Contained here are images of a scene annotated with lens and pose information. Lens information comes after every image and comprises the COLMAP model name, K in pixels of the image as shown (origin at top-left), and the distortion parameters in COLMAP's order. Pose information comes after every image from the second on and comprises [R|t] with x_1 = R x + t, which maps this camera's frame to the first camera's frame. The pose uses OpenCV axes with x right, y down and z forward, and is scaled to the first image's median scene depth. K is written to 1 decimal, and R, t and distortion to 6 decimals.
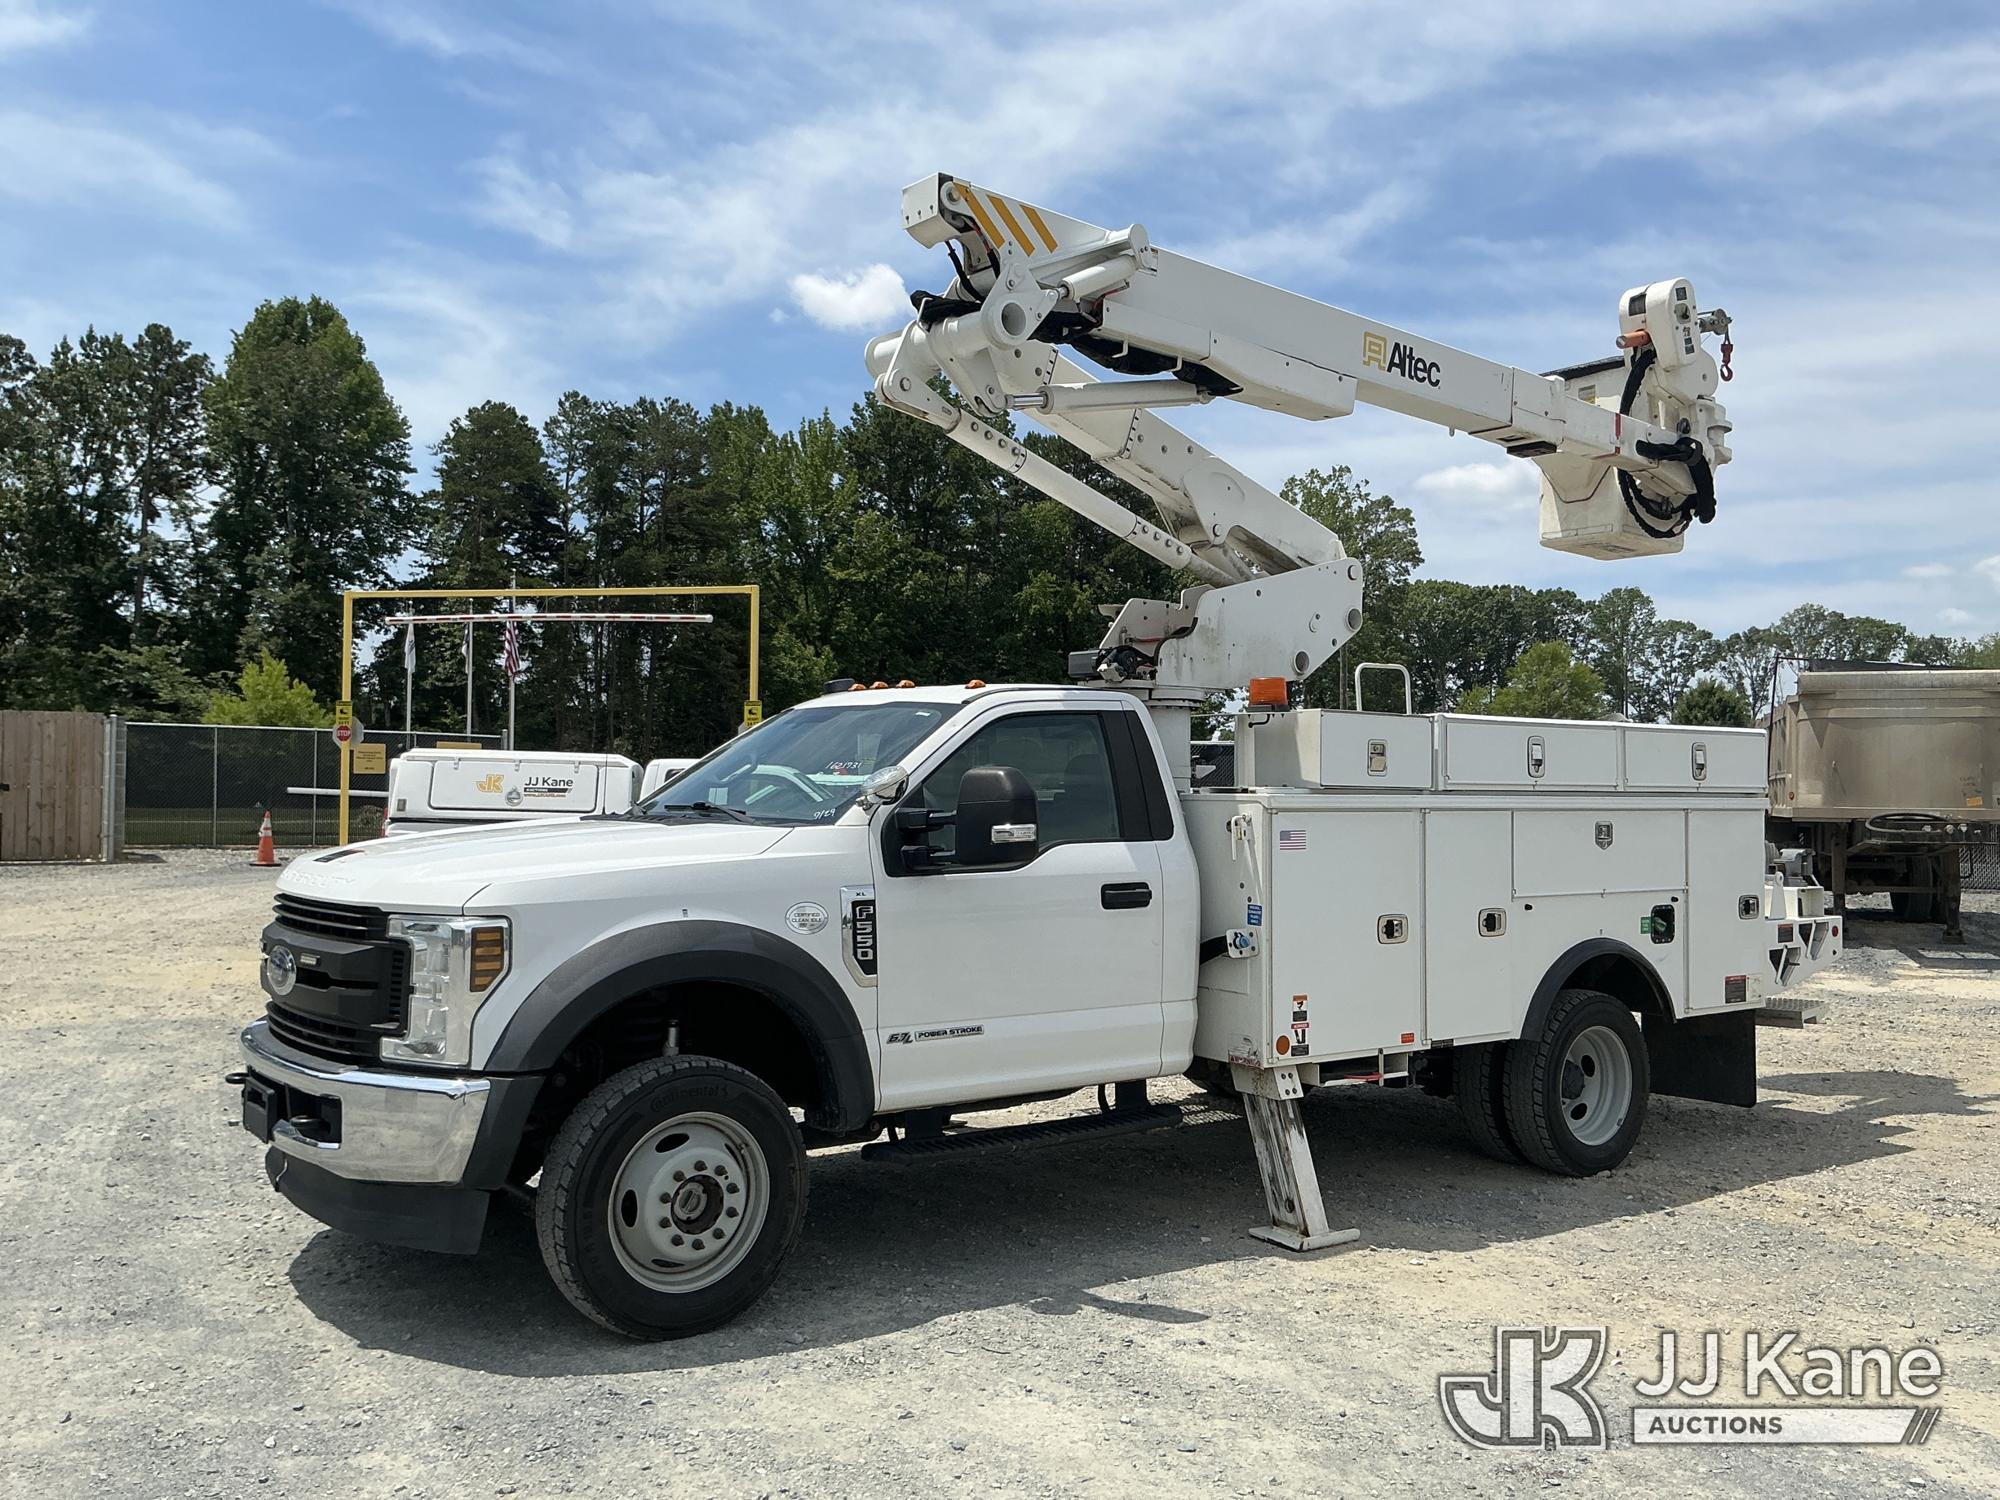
lens RADIAL K [[1843.2, 0, 1000.0], [0, 1843.2, 750.0], [0, 0, 1]] dist [0.051862, -0.089975]
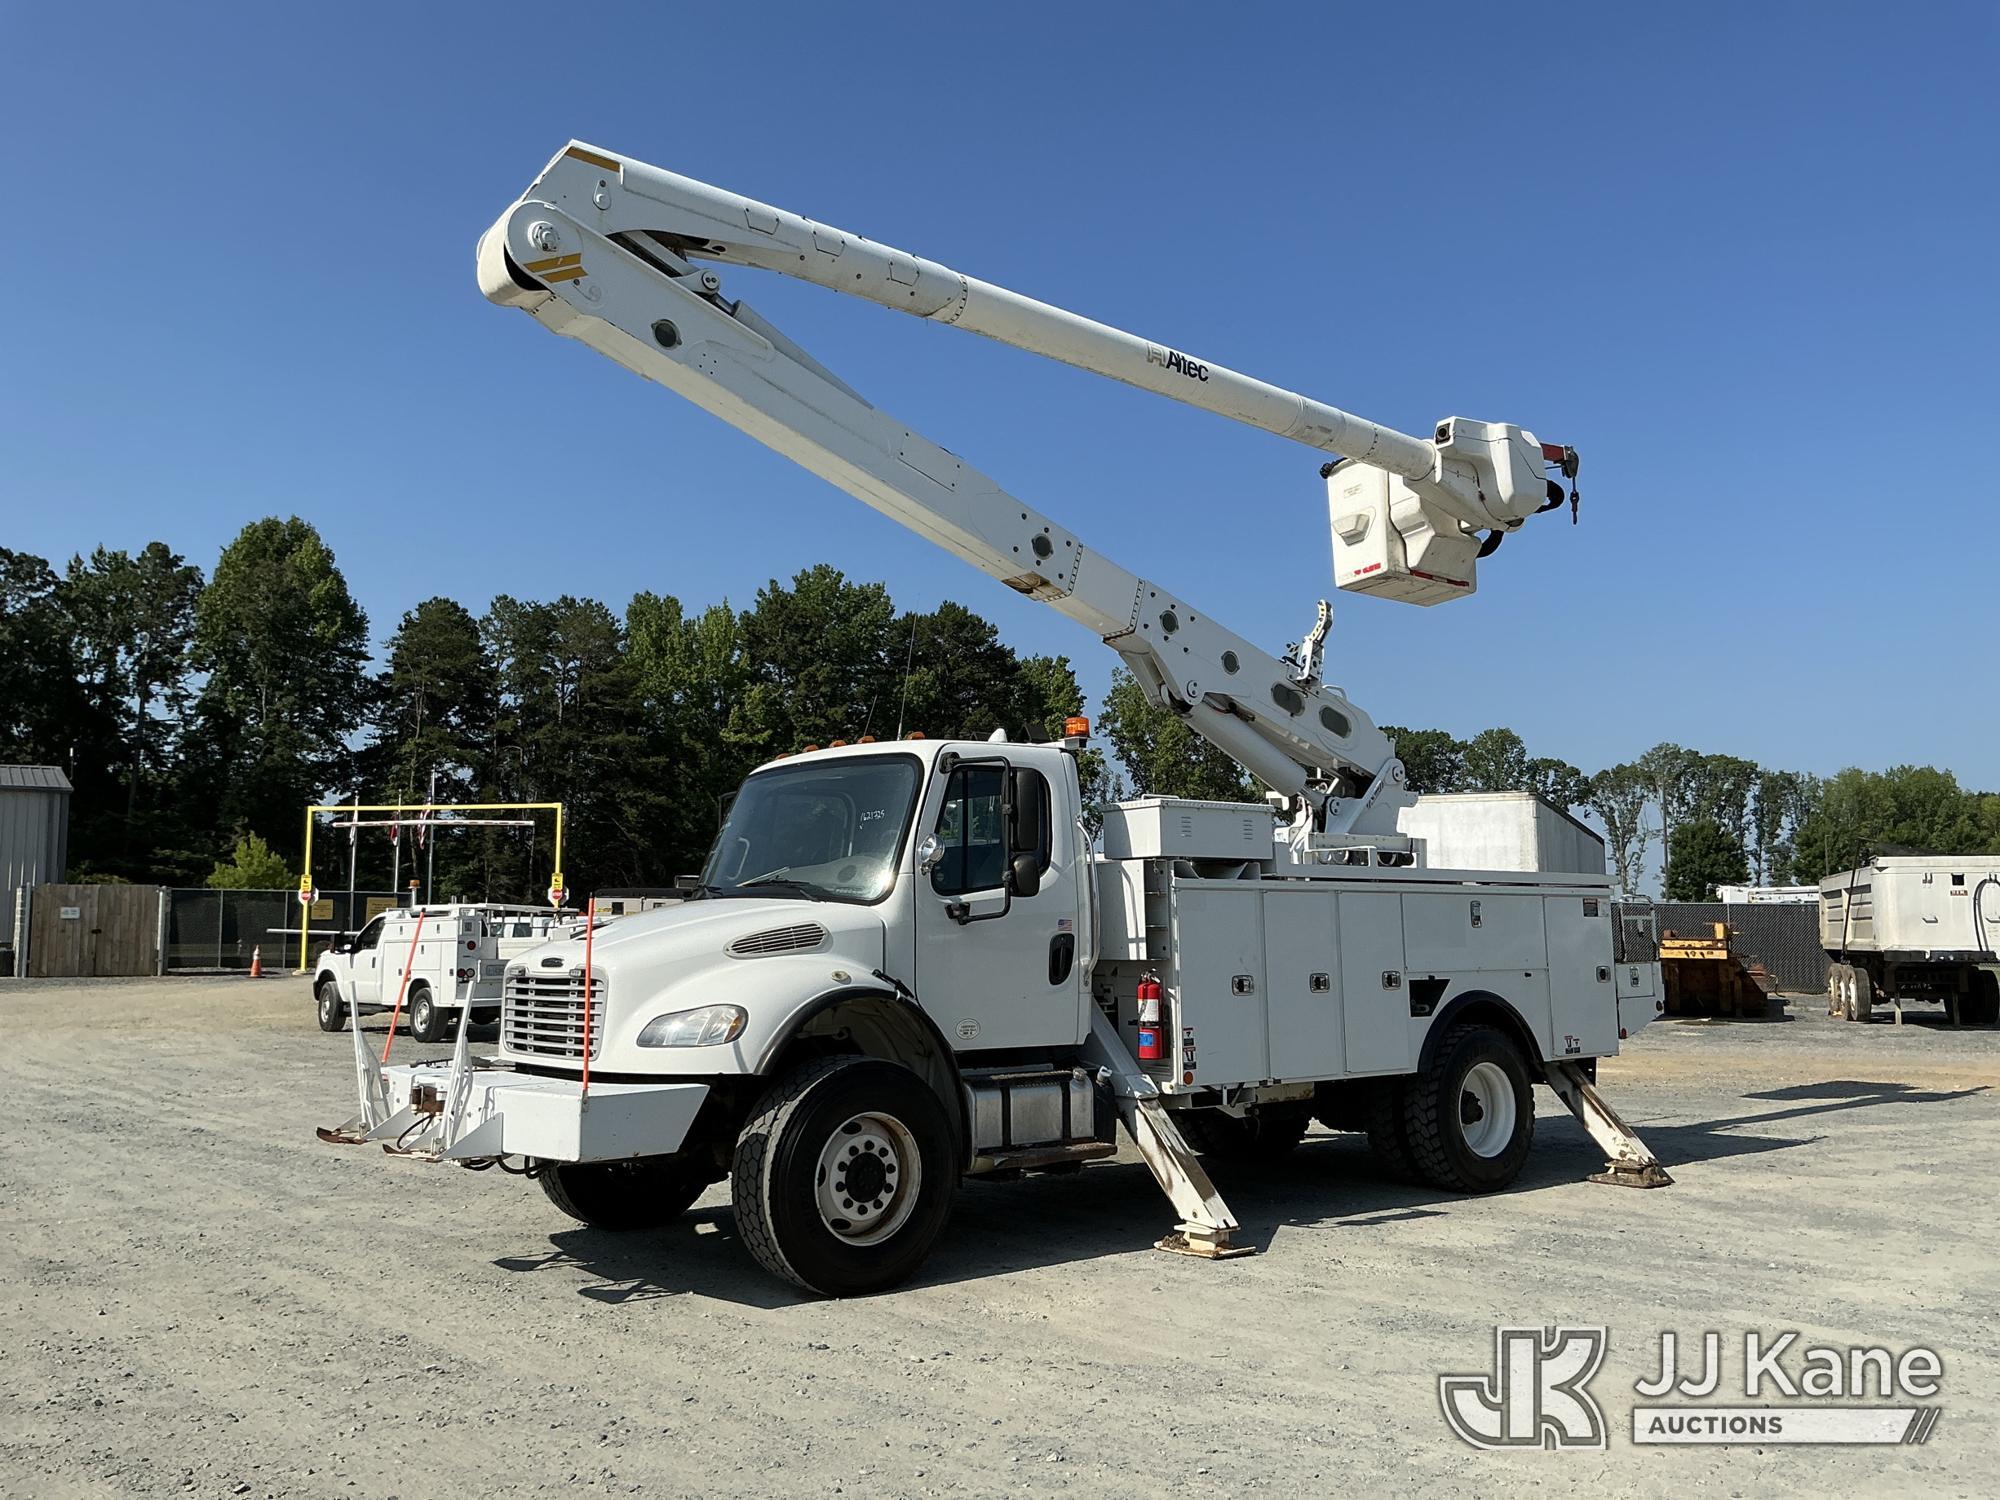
lens RADIAL K [[1843.2, 0, 1000.0], [0, 1843.2, 750.0], [0, 0, 1]] dist [0.051862, -0.089975]
pose [[0.999828, -0.007064, 0.017150, 0.069955], [0.008246, 0.997526, -0.069817, -0.005543], [-0.016614, 0.069946, 0.997412, -0.196451]]
